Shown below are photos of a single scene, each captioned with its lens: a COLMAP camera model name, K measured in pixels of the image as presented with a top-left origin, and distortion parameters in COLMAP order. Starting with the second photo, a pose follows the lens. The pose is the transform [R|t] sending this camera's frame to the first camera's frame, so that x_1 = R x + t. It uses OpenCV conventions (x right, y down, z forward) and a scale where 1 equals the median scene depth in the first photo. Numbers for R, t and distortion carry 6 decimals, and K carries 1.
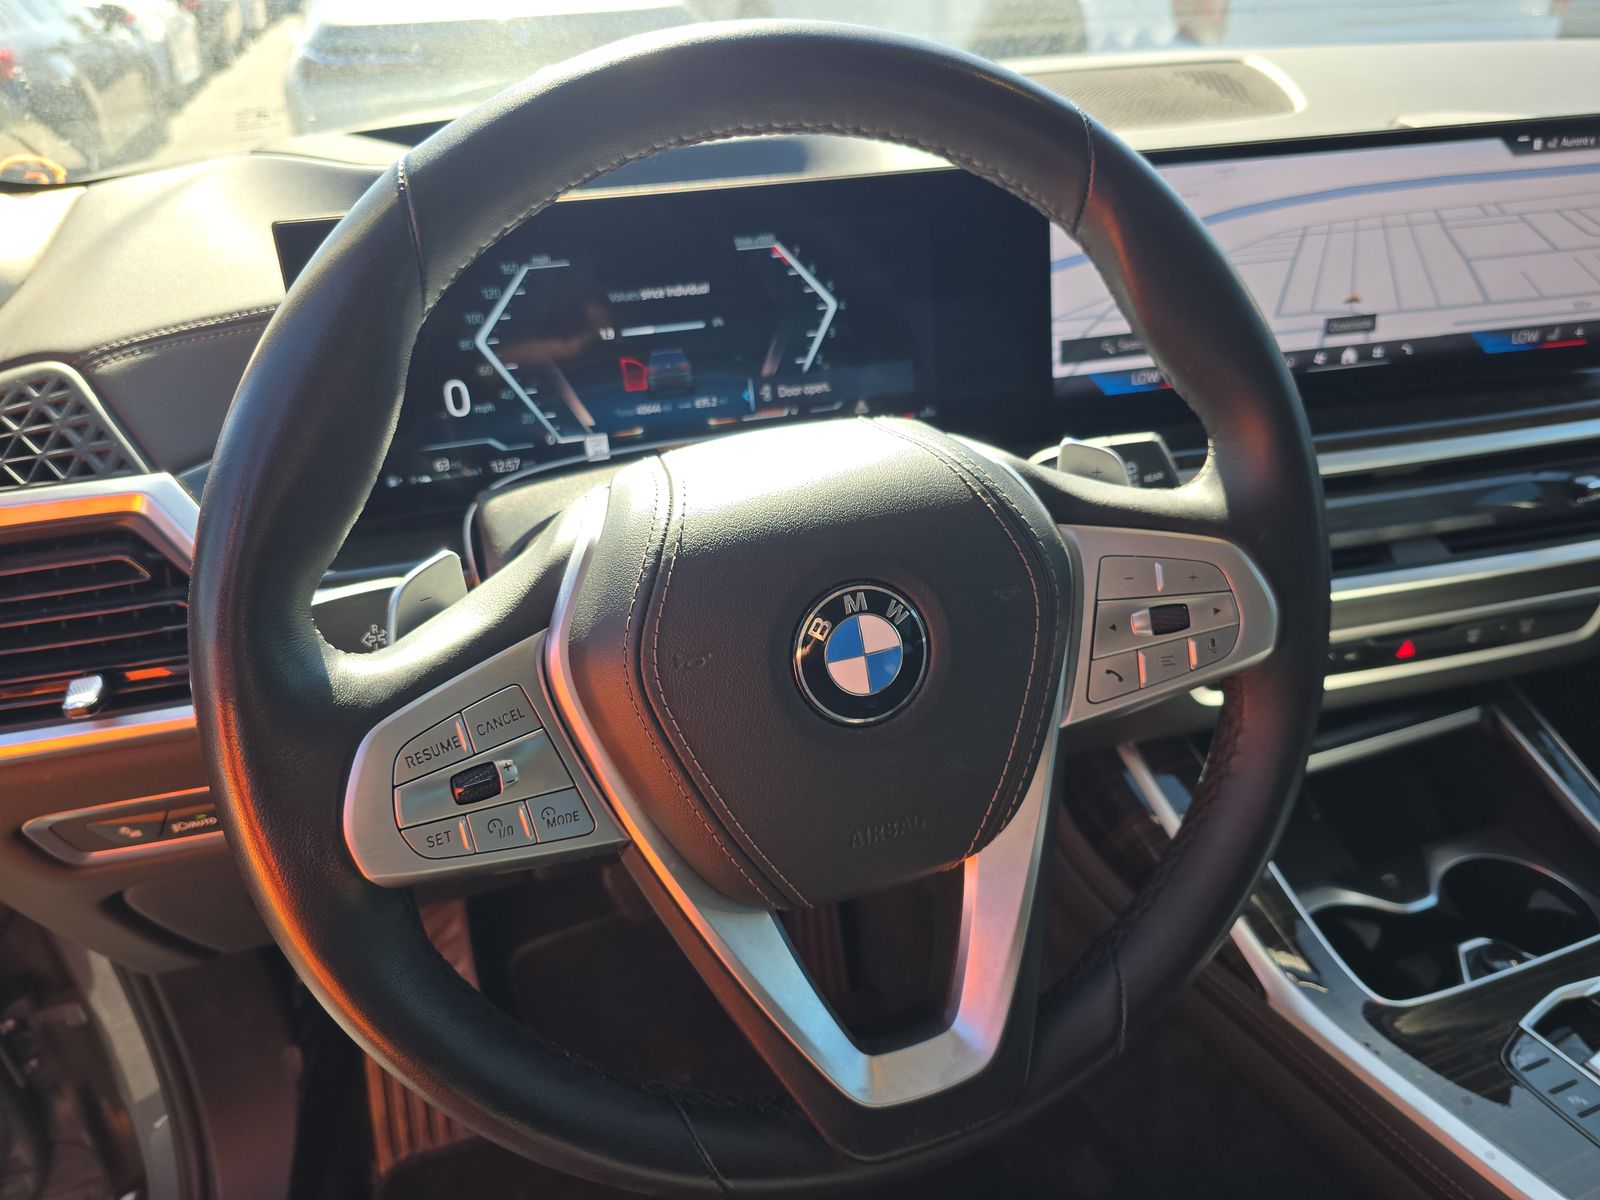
lens RADIAL K [[1100.6, 0, 757.0], [0, 1100.6, 605.0], [0, 0, 1]] dist [0.025947, -0.041351]
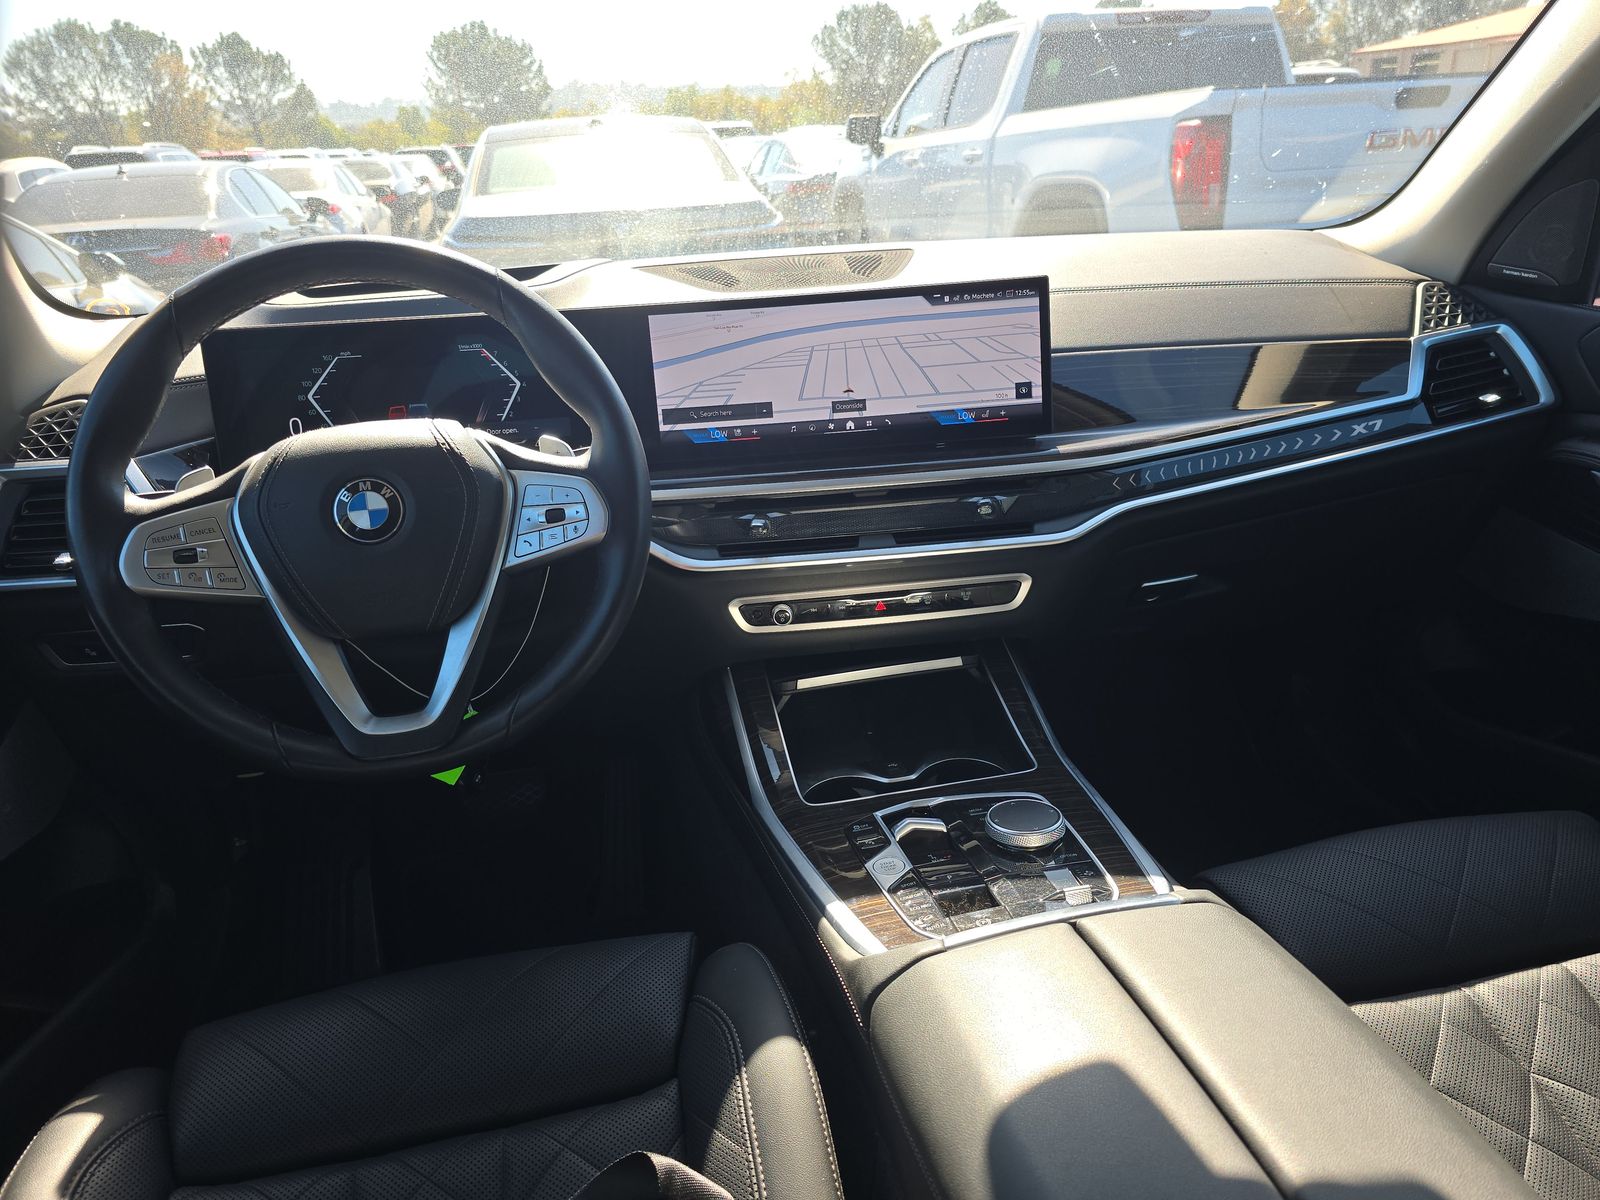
lens RADIAL K [[1100.6, 0, 788.8], [0, 1100.6, 605.3], [0, 0, 1]] dist [0.025947, -0.041351]
pose [[0.993350, 0.037465, -0.108870, 0.703618], [-0.052606, 0.988793, -0.139715, 0.296467], [0.102415, 0.144513, 0.984189, -0.622425]]
